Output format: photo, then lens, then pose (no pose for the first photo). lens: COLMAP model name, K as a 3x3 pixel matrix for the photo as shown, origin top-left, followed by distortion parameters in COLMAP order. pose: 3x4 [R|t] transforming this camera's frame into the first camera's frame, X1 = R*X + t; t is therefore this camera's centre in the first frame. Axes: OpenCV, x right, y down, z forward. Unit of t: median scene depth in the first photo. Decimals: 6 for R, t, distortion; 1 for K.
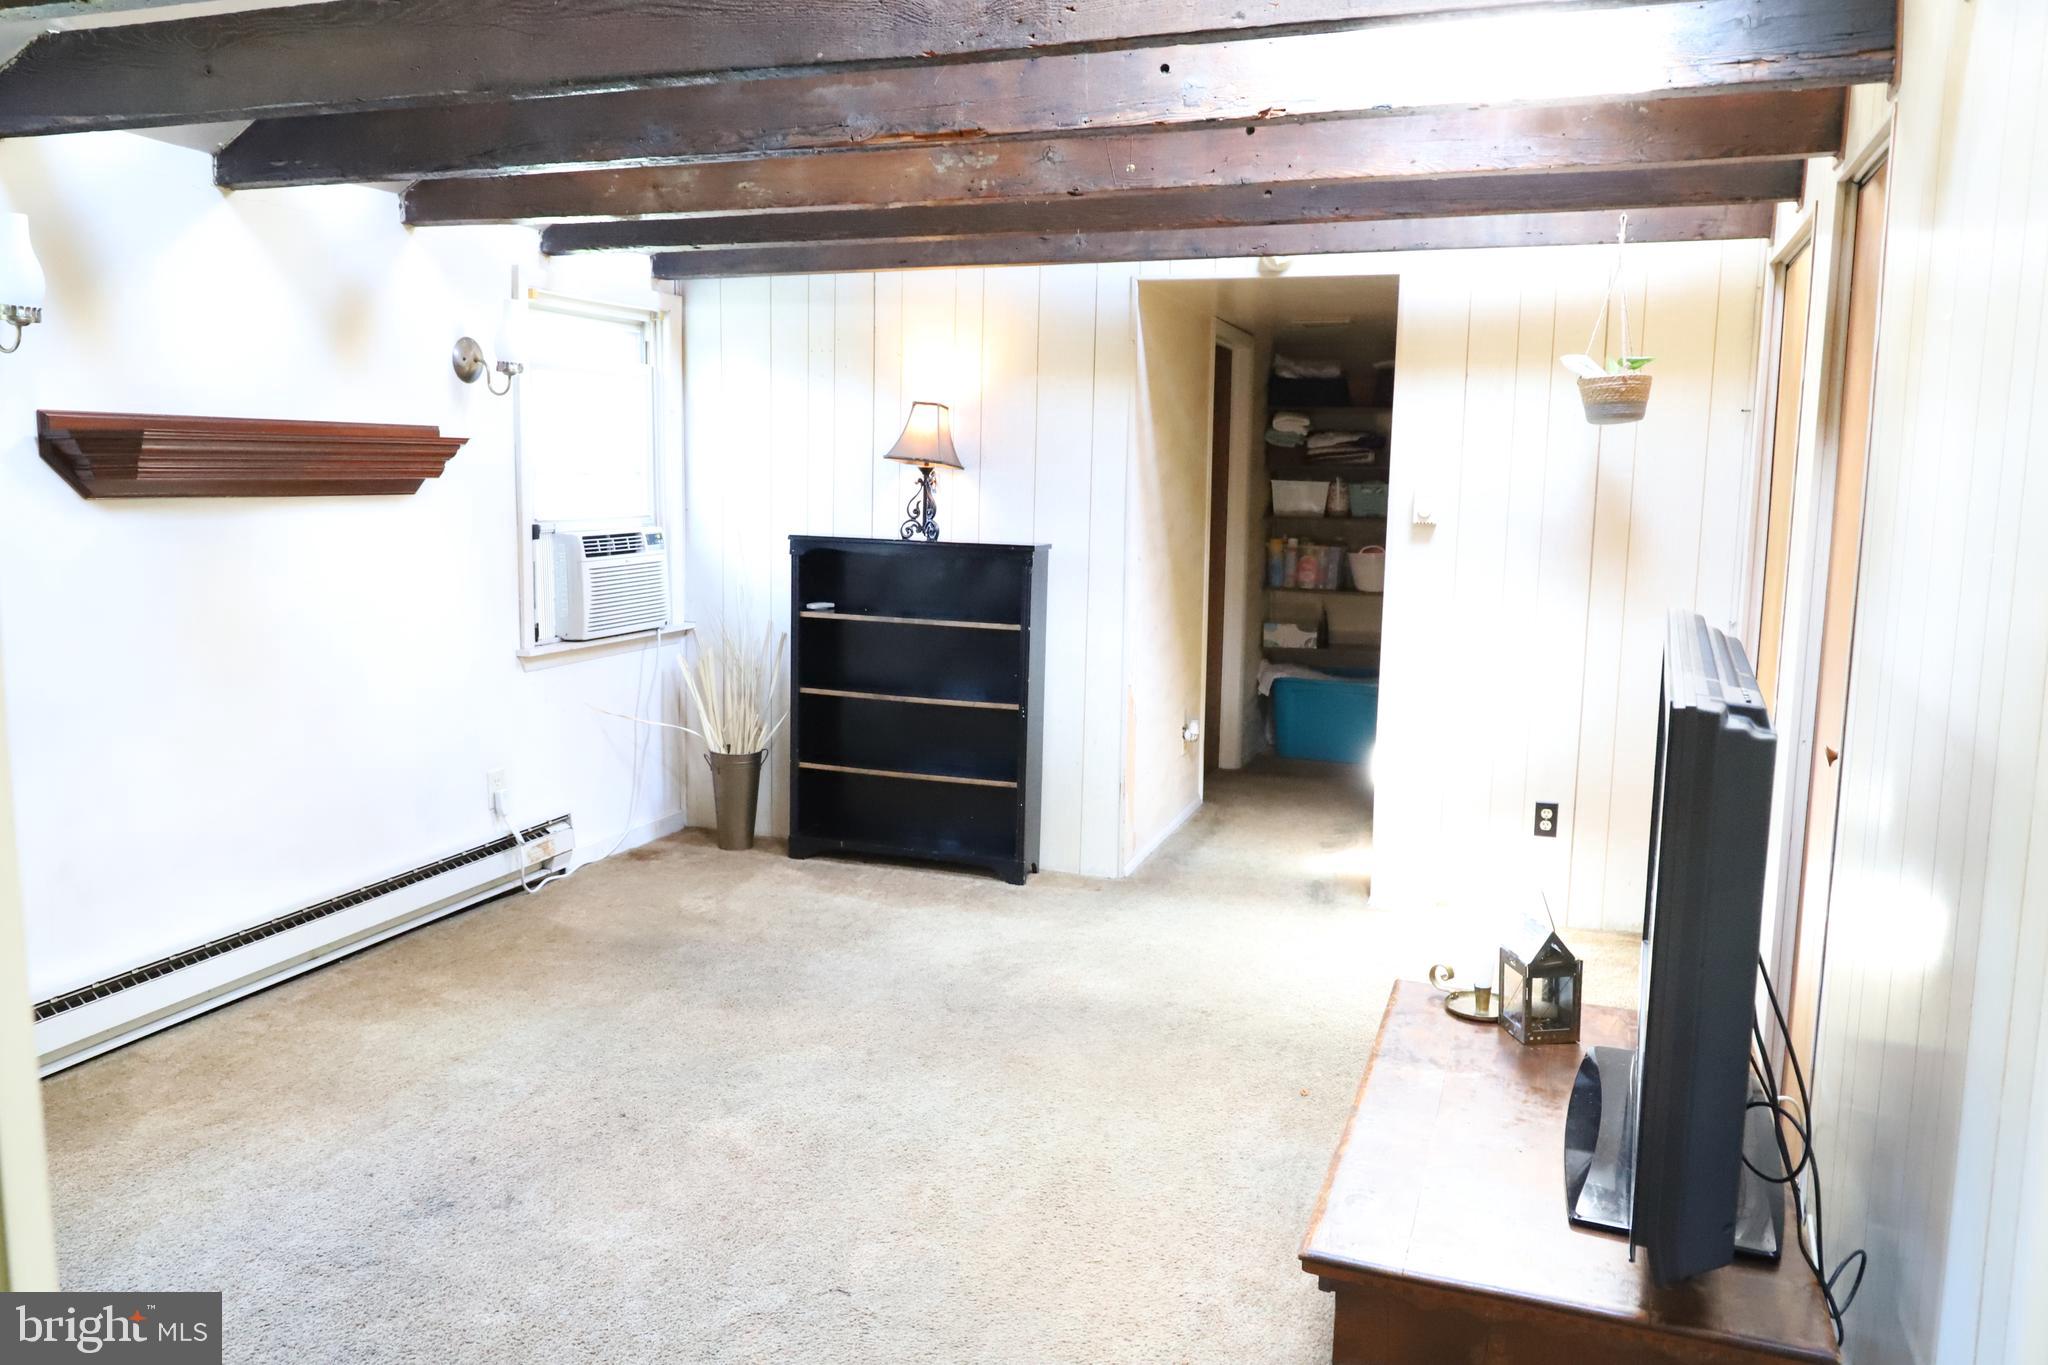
lens RADIAL K [[1634.4, 0, 1024.0], [0, 1634.4, 682.5], [0, 0, 1]] dist [-0.008943, -0.002006]
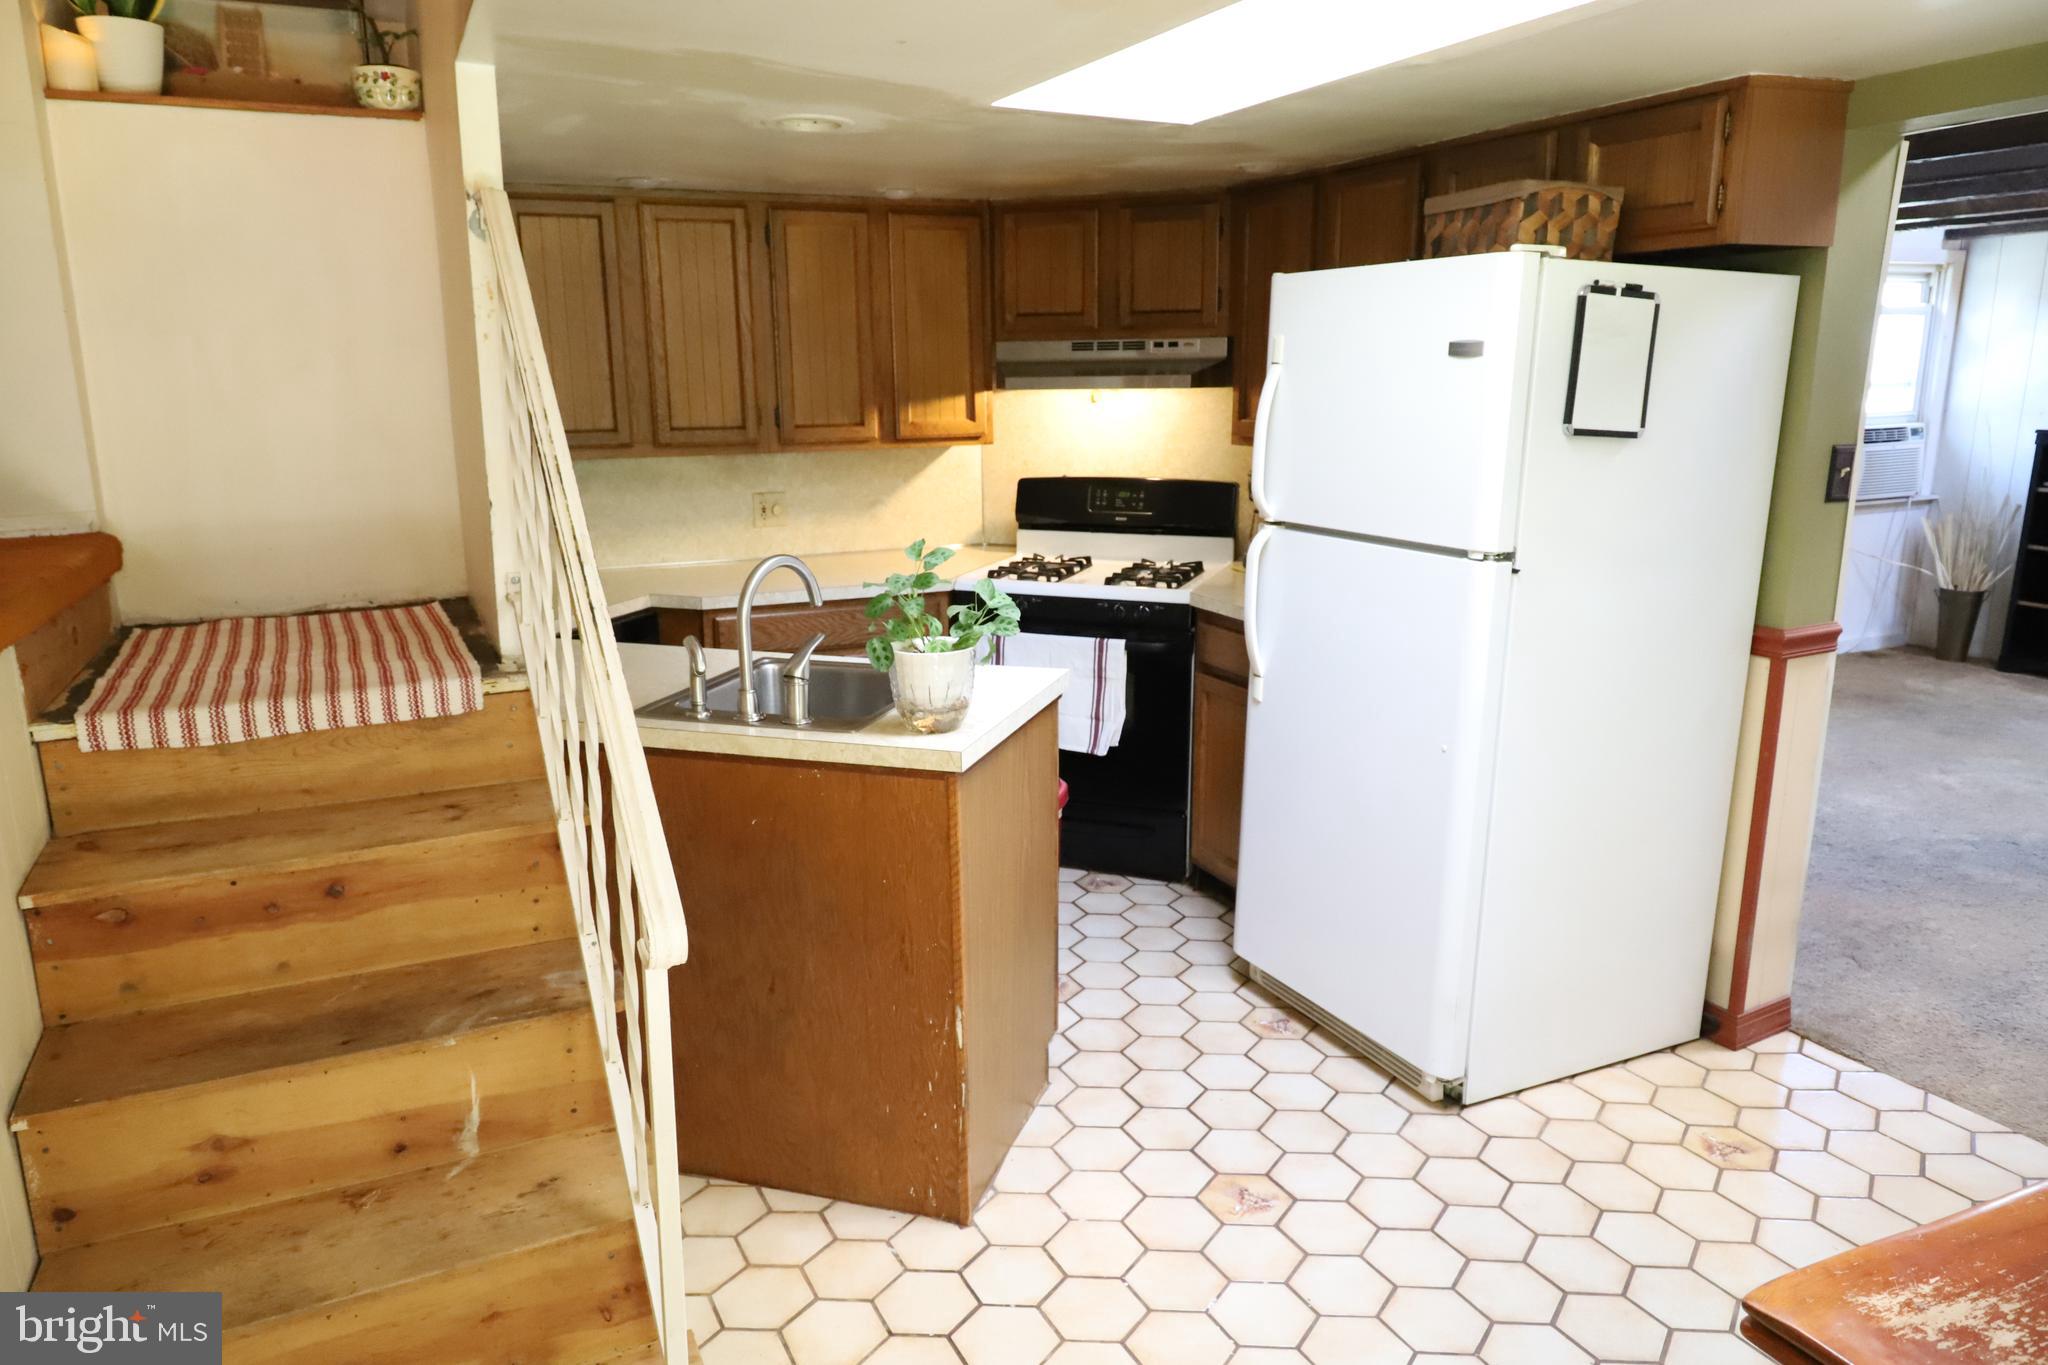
lens RADIAL K [[1346.5, 0, 1024.0], [0, 1346.5, 682.5], [0, 0, 1]] dist [0.005229, 0.002799]
pose [[0.718229, 0.133807, -0.682819, 0.043081], [-0.070306, 0.990269, 0.120103, 0.038753], [0.692245, -0.038256, 0.720648, -0.366726]]
